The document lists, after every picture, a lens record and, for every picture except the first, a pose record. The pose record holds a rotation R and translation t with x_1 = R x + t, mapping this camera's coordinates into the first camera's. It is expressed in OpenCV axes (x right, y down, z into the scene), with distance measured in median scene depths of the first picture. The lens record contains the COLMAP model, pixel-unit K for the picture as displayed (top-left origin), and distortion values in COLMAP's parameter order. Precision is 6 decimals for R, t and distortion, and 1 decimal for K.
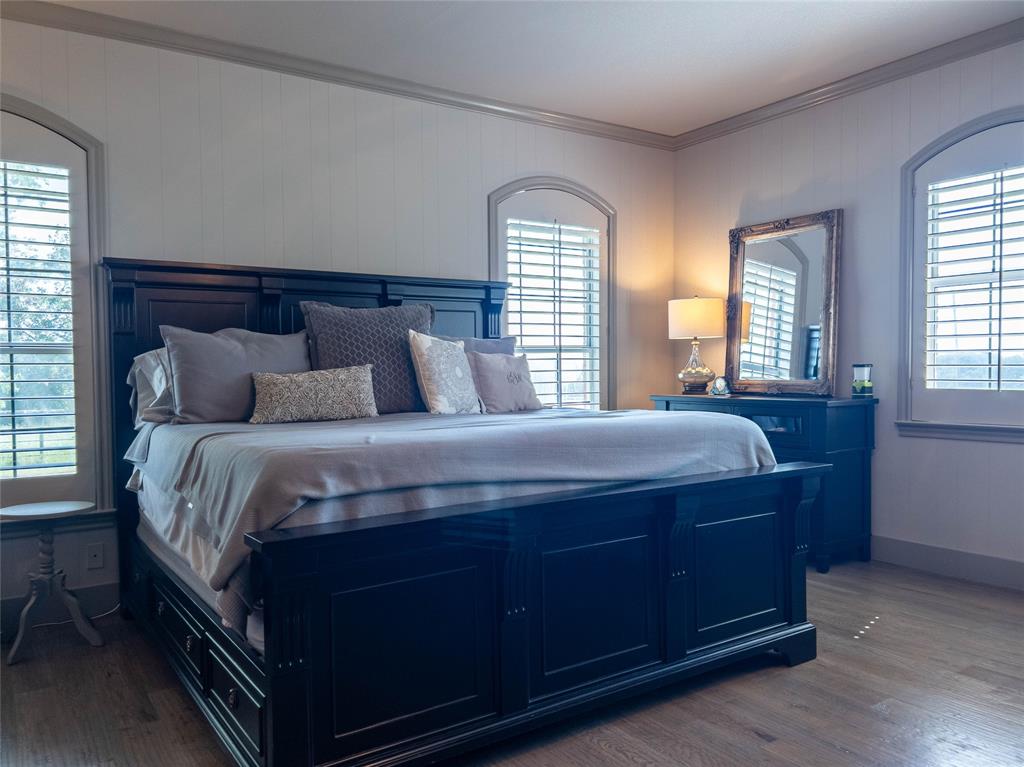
lens RADIAL K [[779.9, 0, 507.1], [0, 779.9, 381.6], [0, 0, 1]] dist [0.045630, -0.041339]
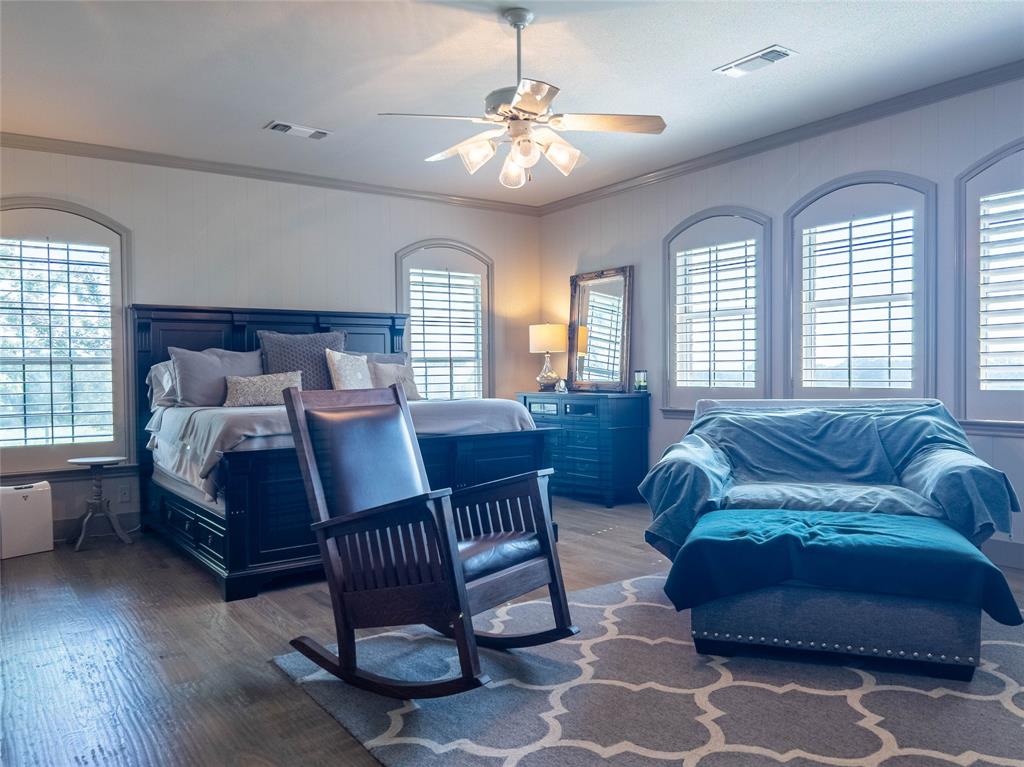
lens RADIAL K [[779.9, 0, 516.1], [0, 779.9, 381.0], [0, 0, 1]] dist [0.045630, -0.041339]
pose [[0.999774, -0.001498, 0.021190, 0.218669], [0.001703, 0.999952, -0.009686, 0.014124], [-0.021175, 0.009720, 0.999729, -0.574868]]
